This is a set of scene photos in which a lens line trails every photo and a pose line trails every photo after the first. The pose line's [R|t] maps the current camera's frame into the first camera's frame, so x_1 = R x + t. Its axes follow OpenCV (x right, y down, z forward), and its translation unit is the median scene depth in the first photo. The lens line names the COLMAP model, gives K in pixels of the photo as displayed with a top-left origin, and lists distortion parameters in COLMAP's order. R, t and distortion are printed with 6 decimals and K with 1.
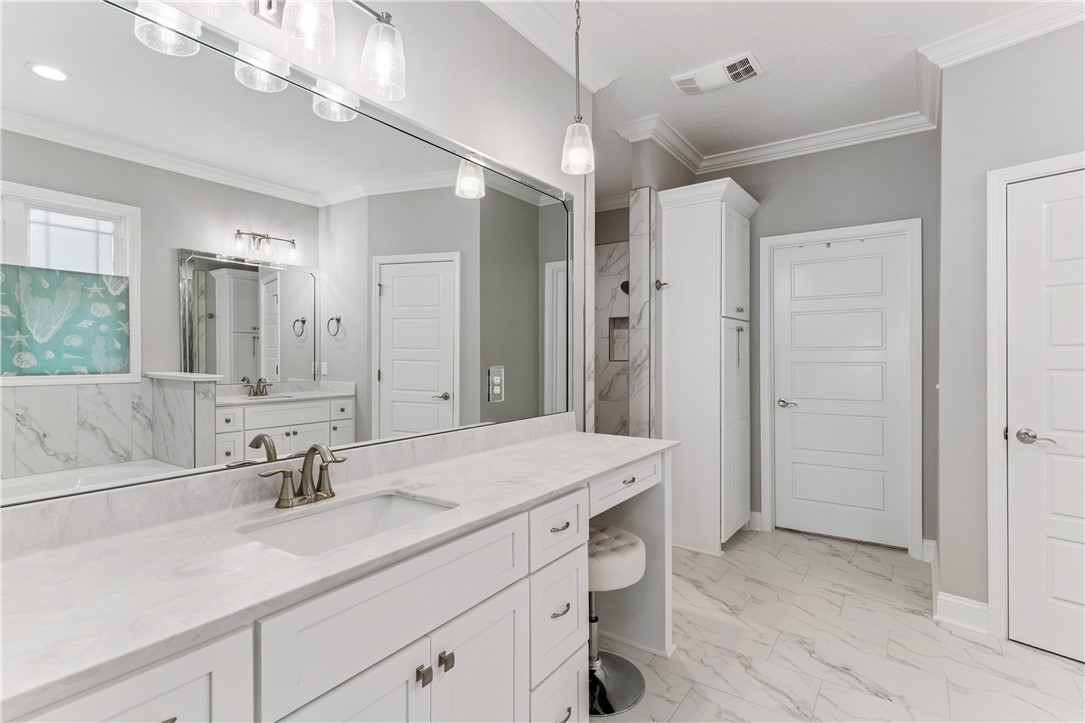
lens RADIAL K [[515.4, 0, 542.7], [0, 515.4, 360.2], [0, 0, 1]] dist [-0.002226, 0.000076]
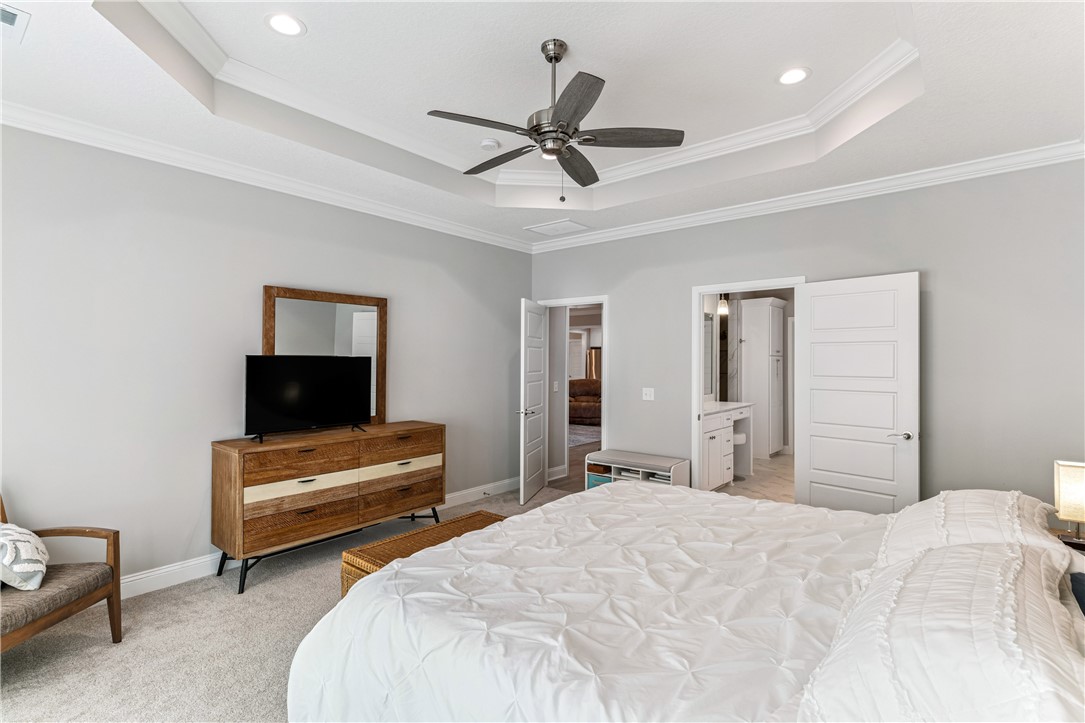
lens RADIAL K [[515.4, 0, 541.2], [0, 515.4, 361.0], [0, 0, 1]] dist [-0.002226, 0.000076]
pose [[0.996952, 0.004670, -0.077877, -0.950560], [-0.005536, 0.999925, -0.010909, -0.059528], [0.077820, 0.011306, 0.996903, -2.661794]]
